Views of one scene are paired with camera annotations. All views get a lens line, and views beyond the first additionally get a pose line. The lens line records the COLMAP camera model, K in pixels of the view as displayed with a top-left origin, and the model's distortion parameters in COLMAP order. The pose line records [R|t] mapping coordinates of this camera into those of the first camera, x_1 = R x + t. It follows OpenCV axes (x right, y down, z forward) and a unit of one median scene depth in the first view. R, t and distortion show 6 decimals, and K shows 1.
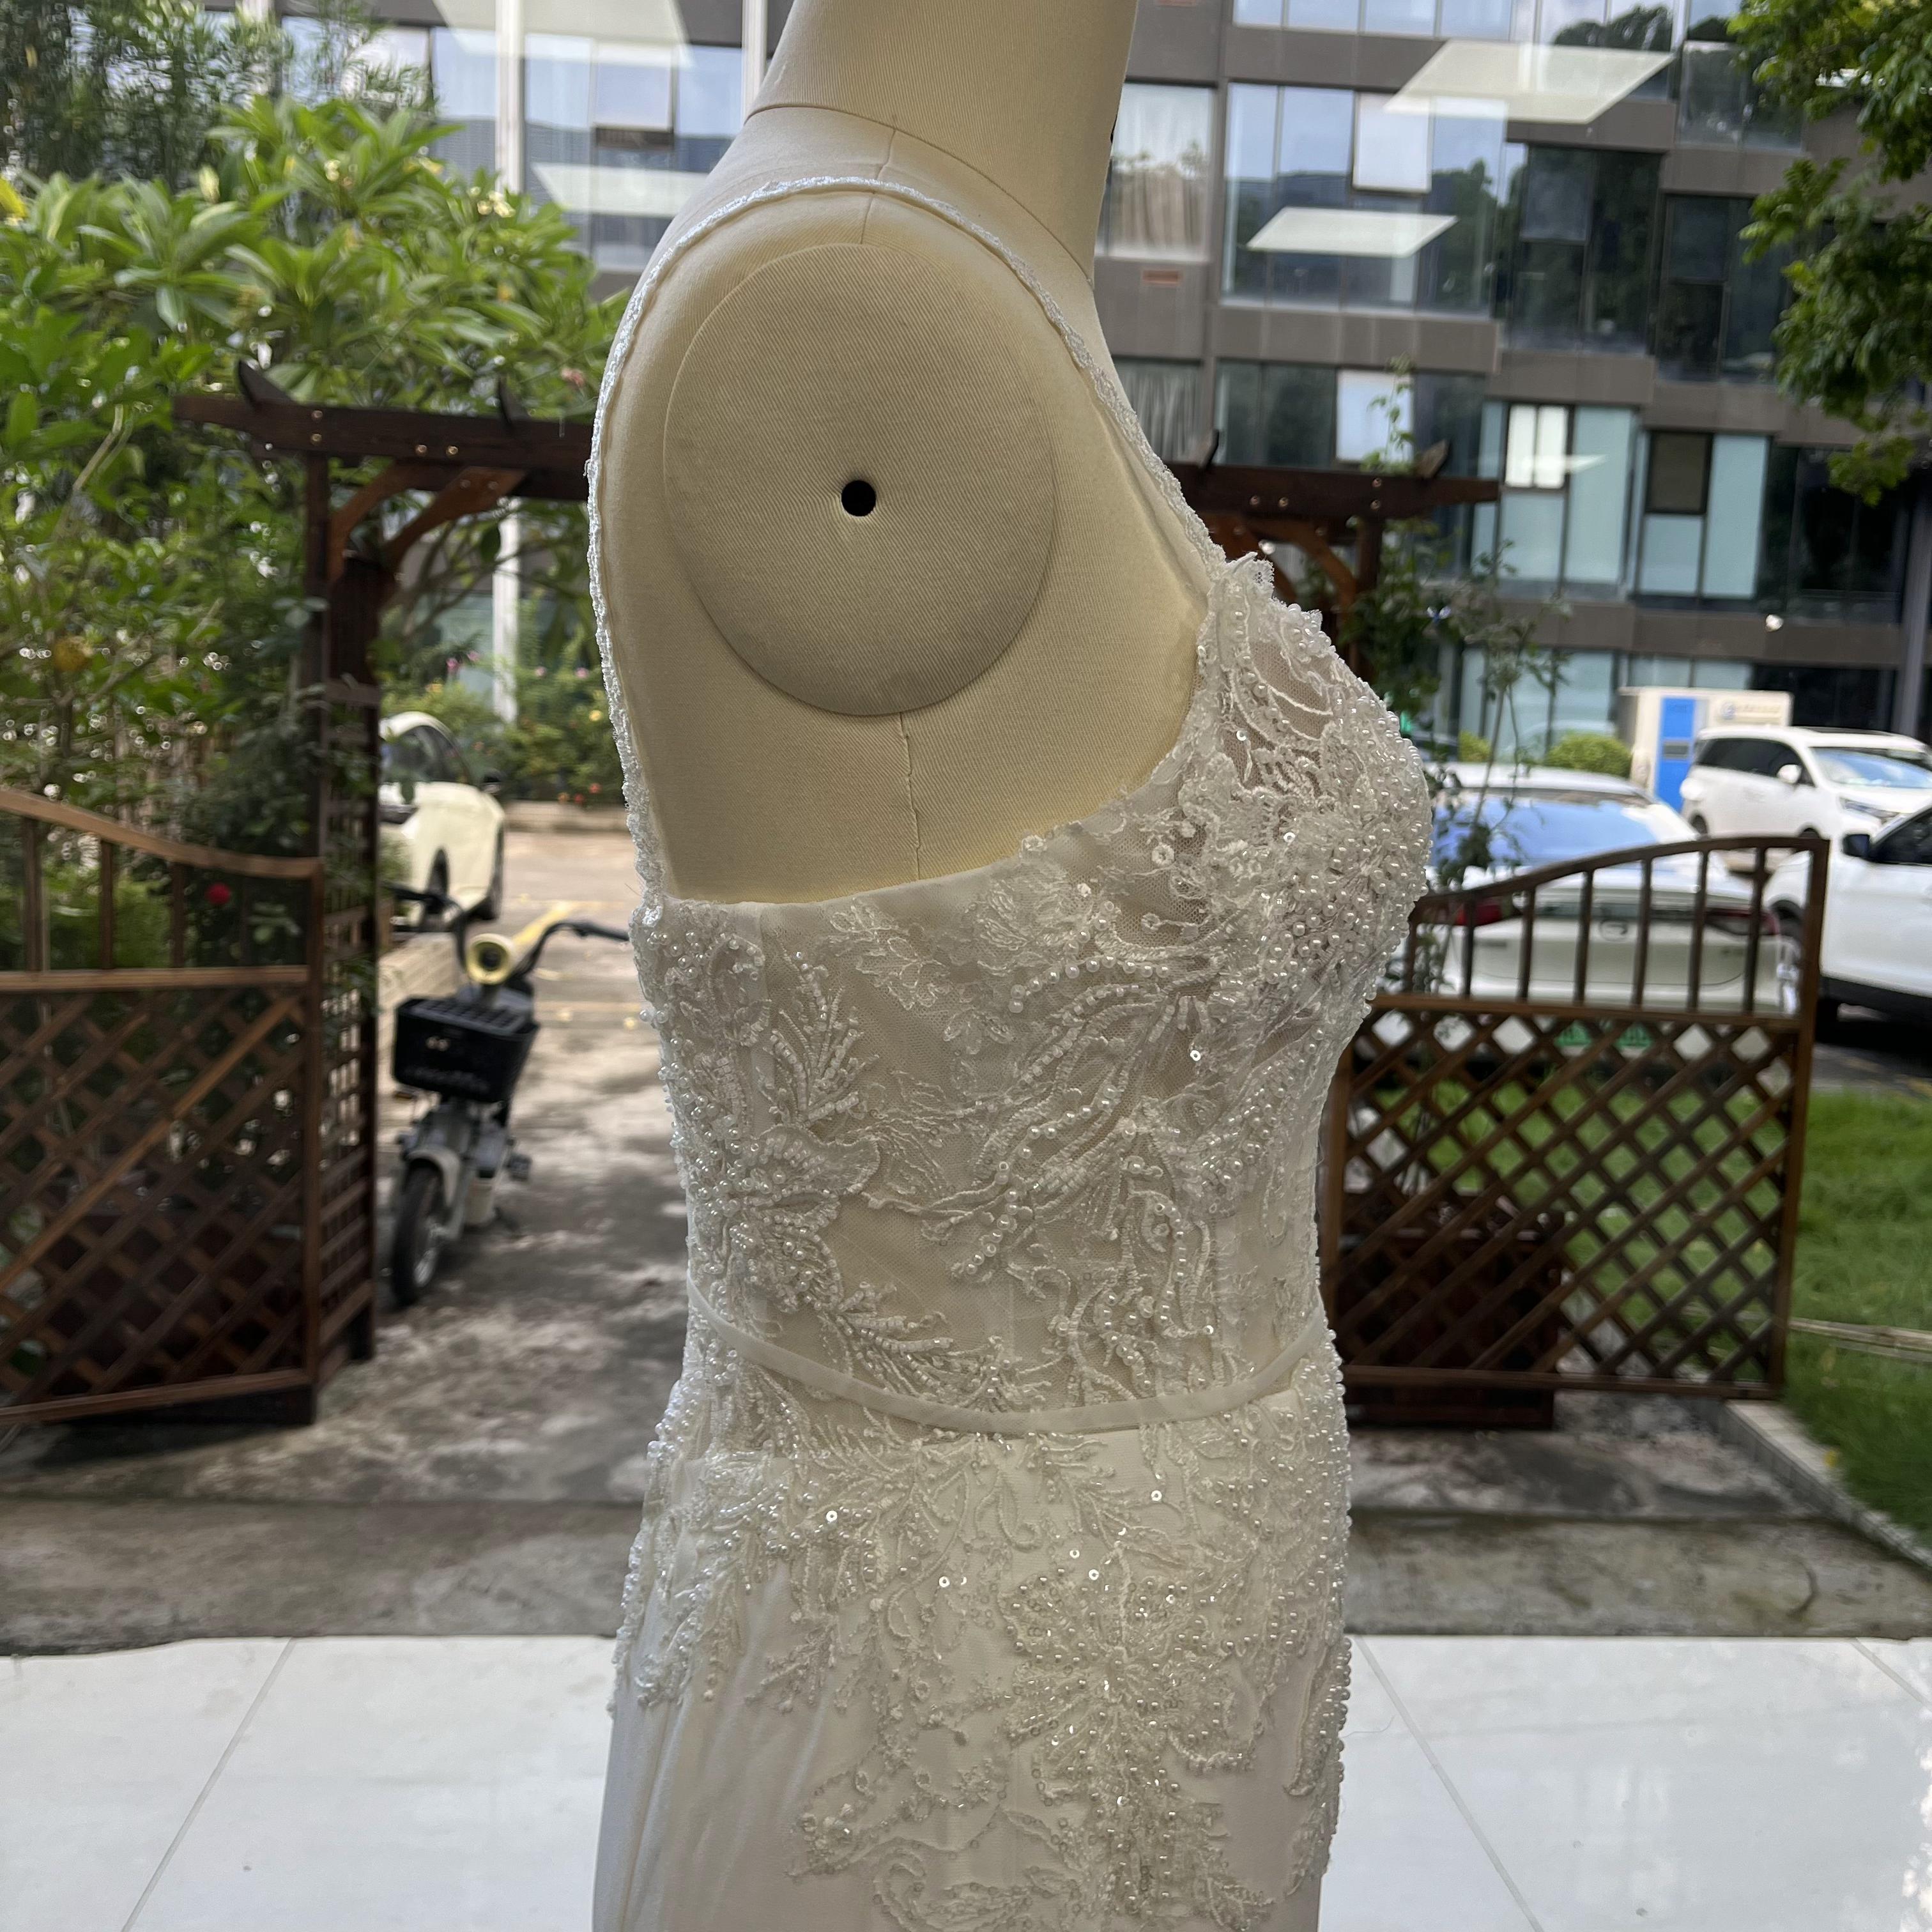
lens RADIAL K [[1980.3, 0, 984.3], [0, 1980.3, 957.5], [0, 0, 1]] dist [0.008837, 0.039615]
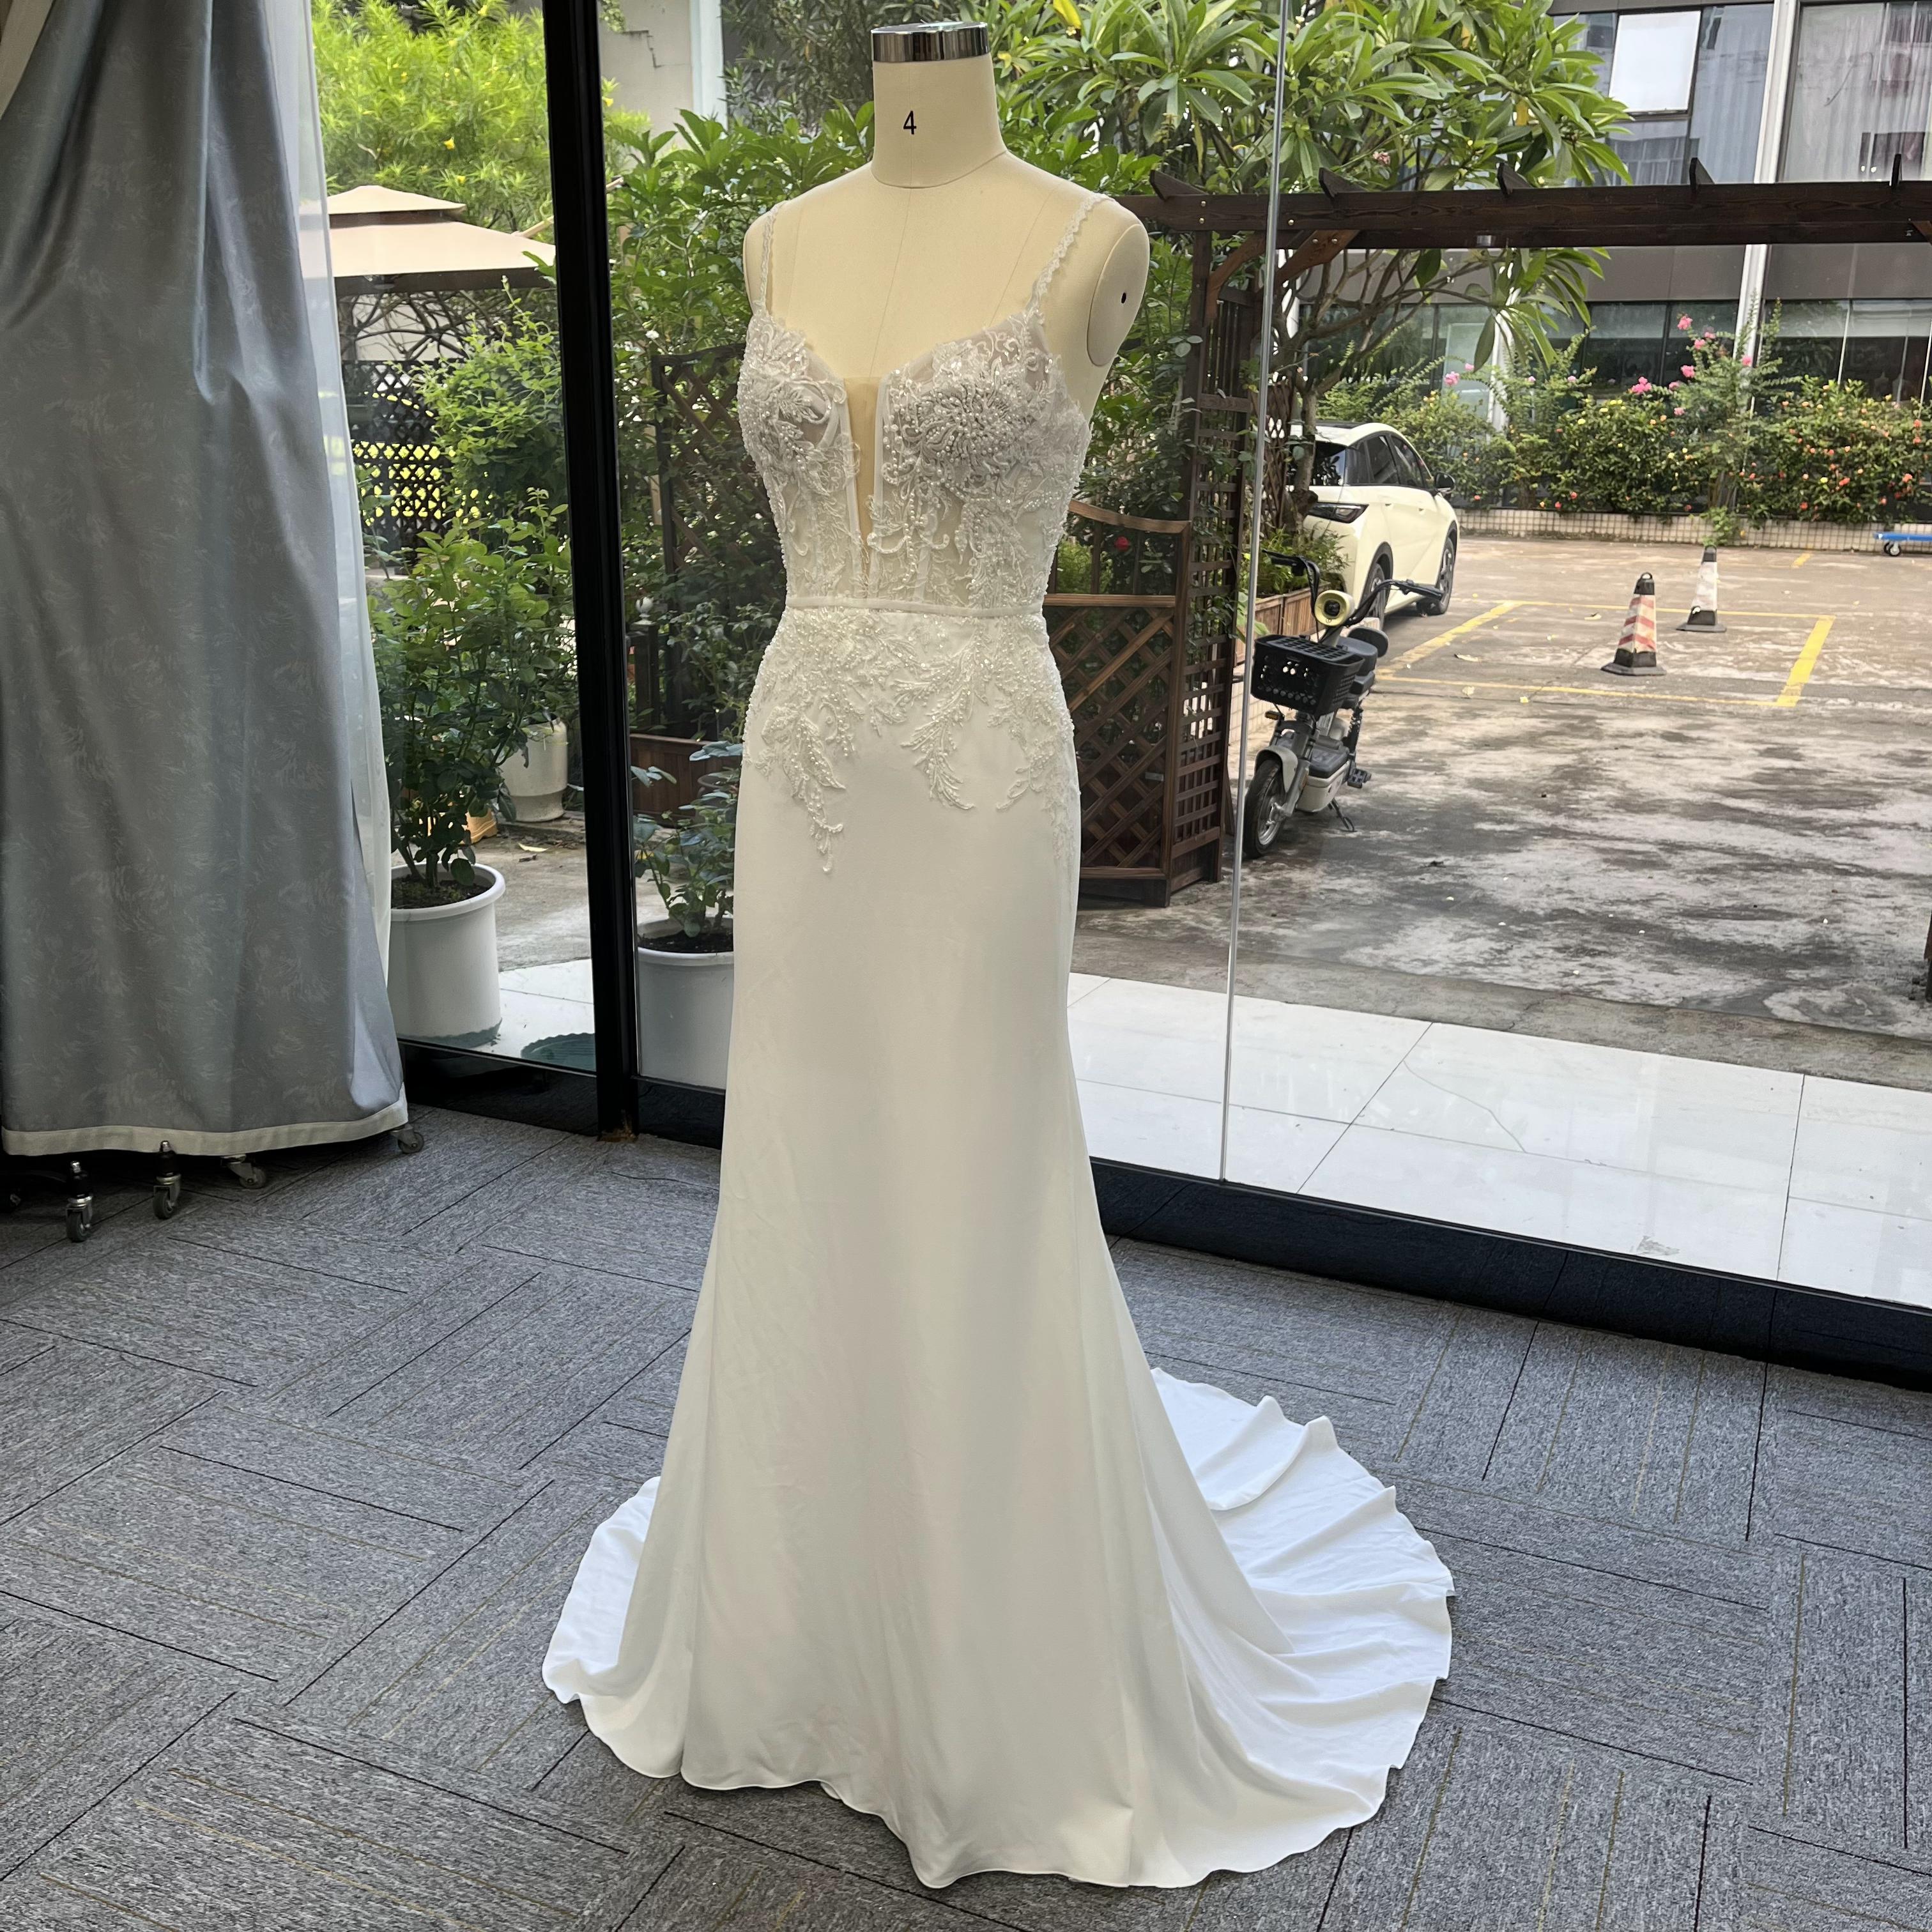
lens RADIAL K [[1979.0, 0, 970.9], [0, 1979.0, 966.2], [0, 0, 1]] dist [0.043247, -0.031656]
pose [[0.871700, 0.108832, -0.477802, 0.242549], [-0.039861, 0.987543, 0.152216, 0.054016], [0.488416, -0.113641, 0.865180, -0.357712]]
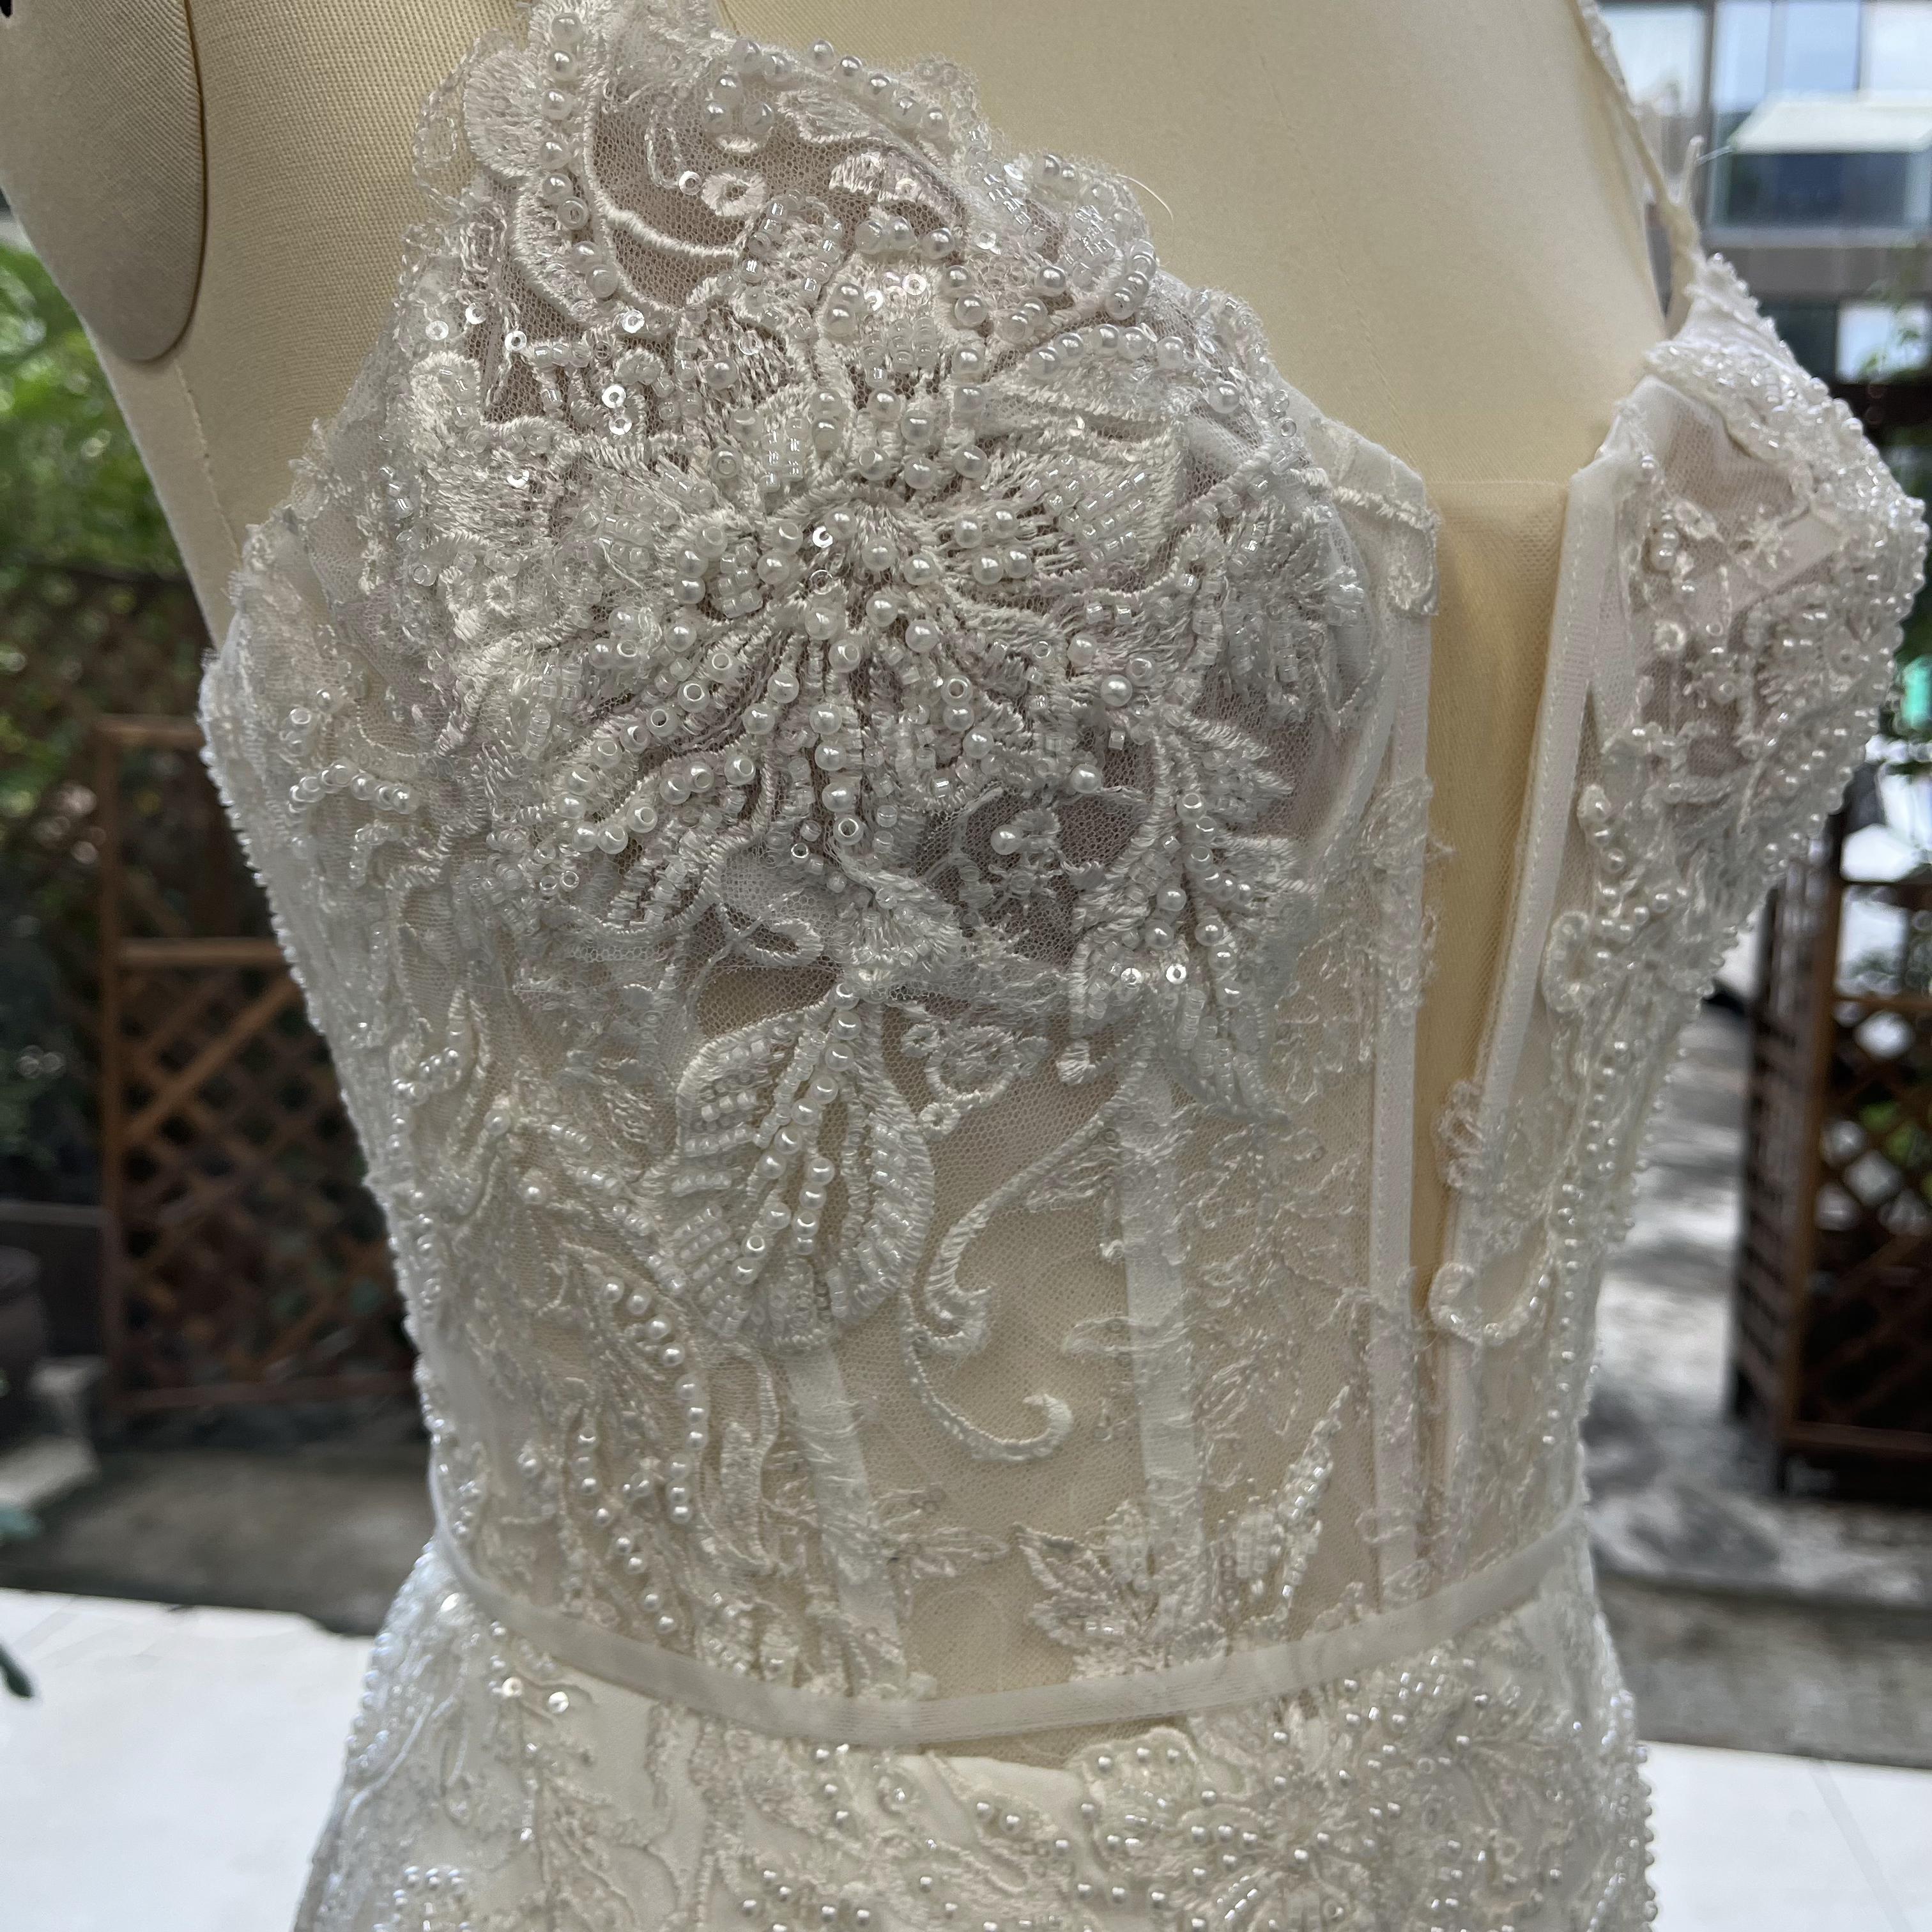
lens RADIAL K [[2014.4, 0, 969.9], [0, 2014.4, 965.4], [0, 0, 1]] dist [0.006833, -0.013073]
pose [[0.974100, 0.017123, -0.225467, 0.019788], [-0.014872, 0.999821, 0.011676, 0.002065], [0.225627, -0.008021, 0.974181, 0.070305]]
